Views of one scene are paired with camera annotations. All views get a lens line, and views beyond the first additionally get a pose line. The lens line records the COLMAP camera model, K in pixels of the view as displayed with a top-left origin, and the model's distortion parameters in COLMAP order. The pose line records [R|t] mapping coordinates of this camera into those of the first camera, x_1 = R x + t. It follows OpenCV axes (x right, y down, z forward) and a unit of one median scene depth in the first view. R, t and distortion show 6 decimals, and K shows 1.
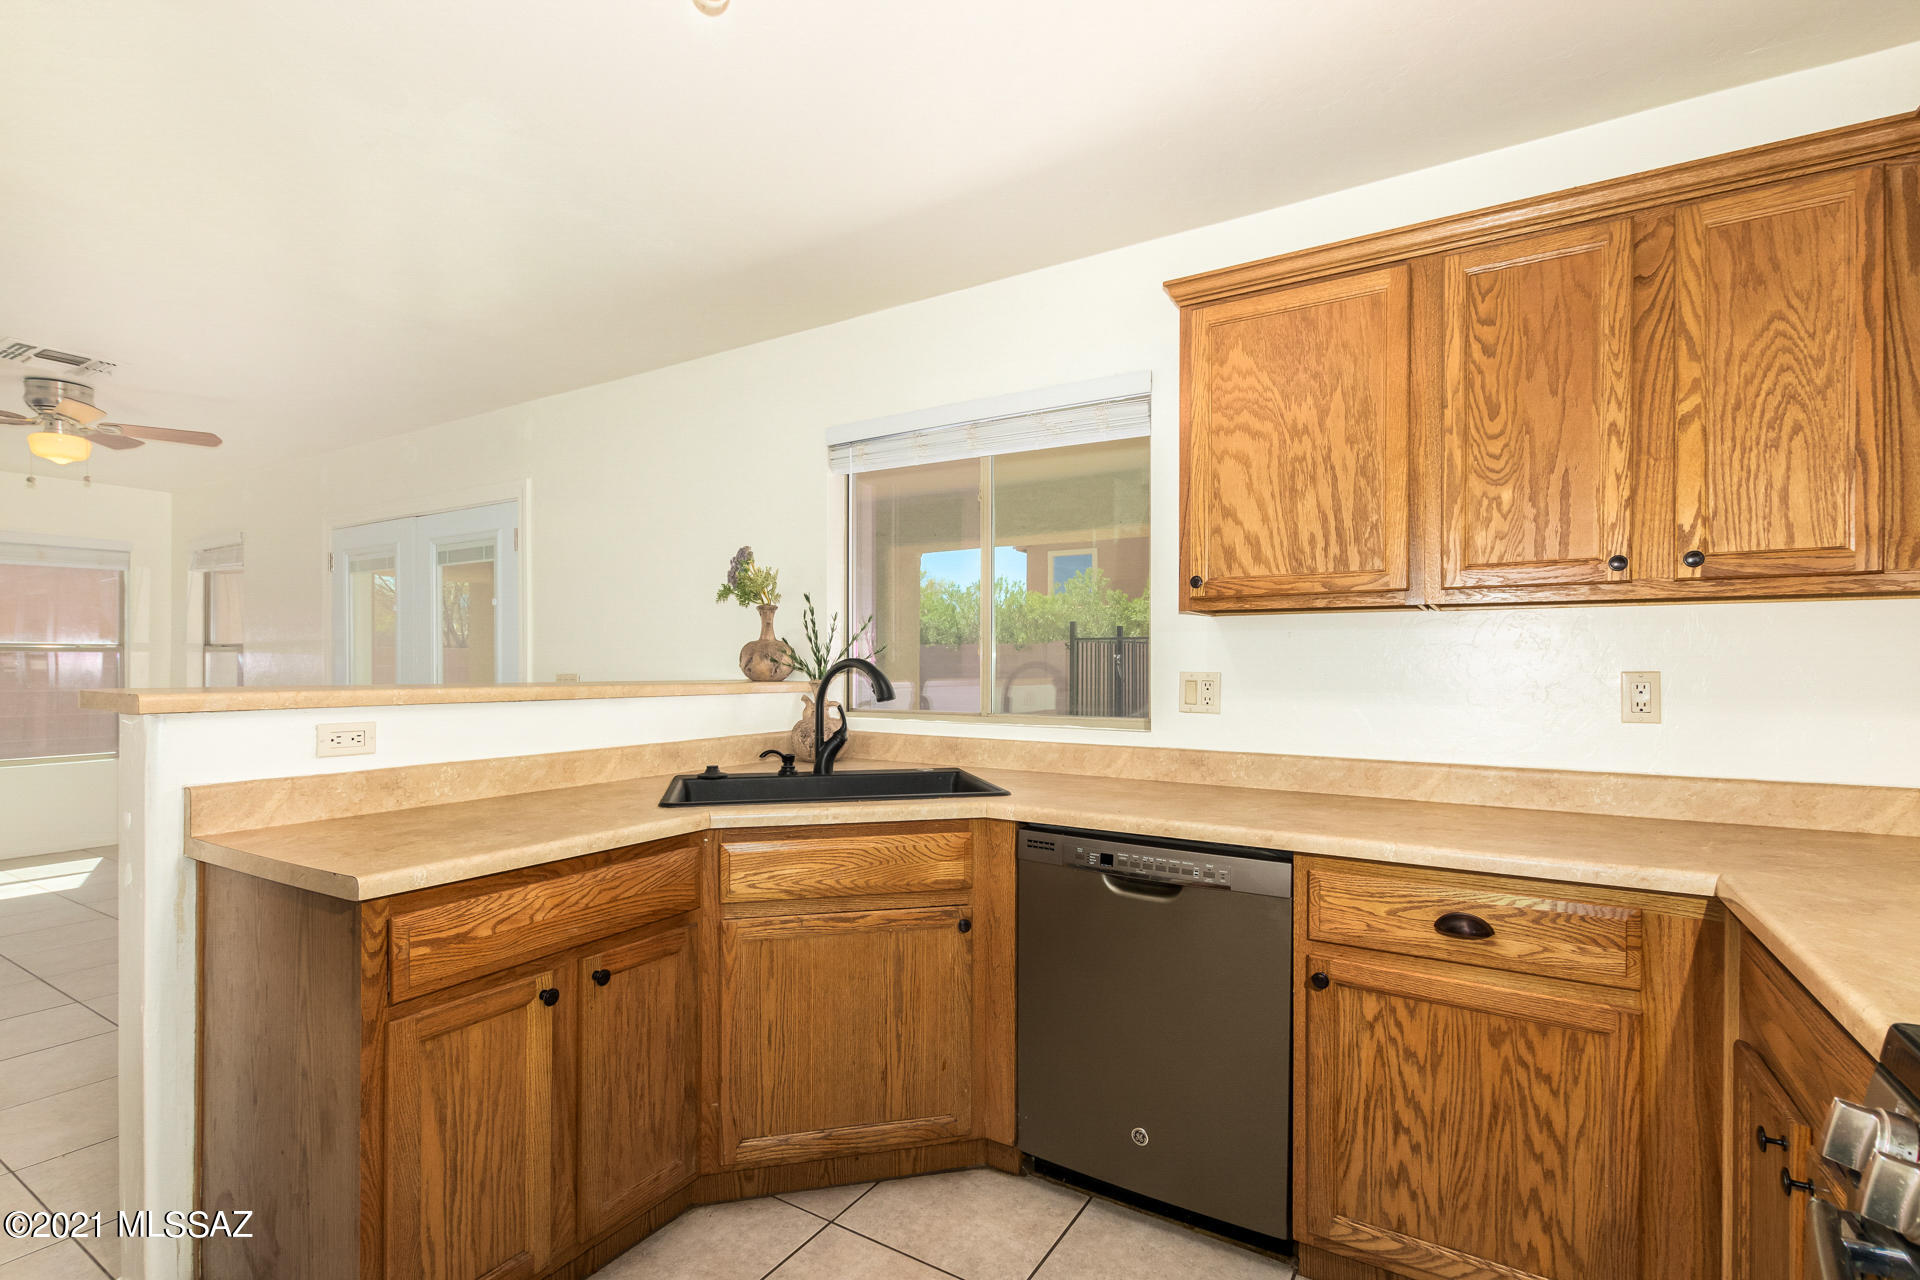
lens RADIAL K [[869.5, 0, 954.9], [0, 869.5, 657.0], [0, 0, 1]] dist [0.010499, -0.006139]
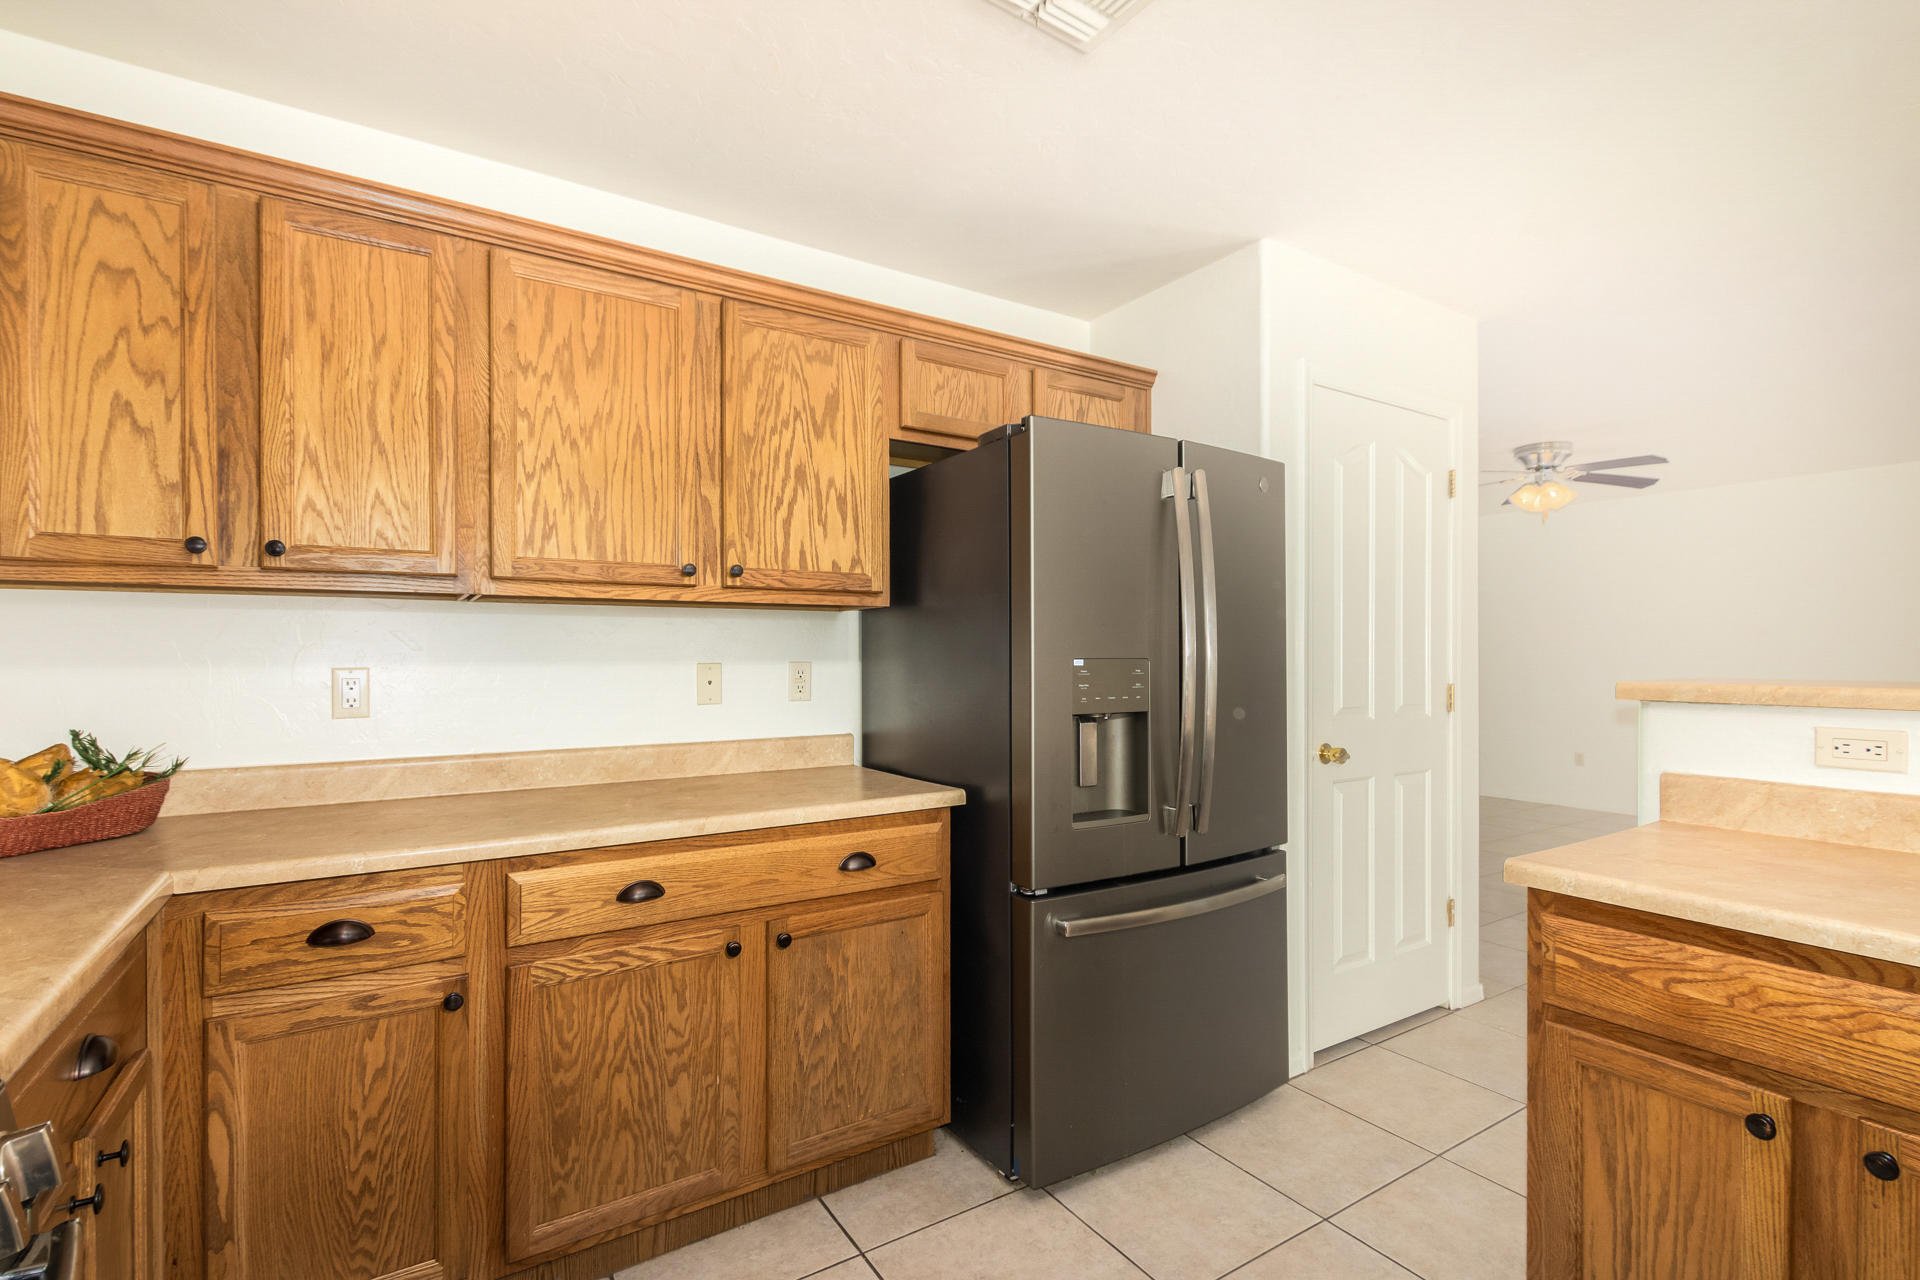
lens RADIAL K [[869.5, 0, 954.9], [0, 869.5, 657.0], [0, 0, 1]] dist [0.010499, -0.006139]
pose [[-0.432601, -0.001691, -0.901584, 0.480781], [0.008274, 0.999949, -0.005845, 0.010087], [0.901548, -0.009988, -0.432564, 0.763621]]
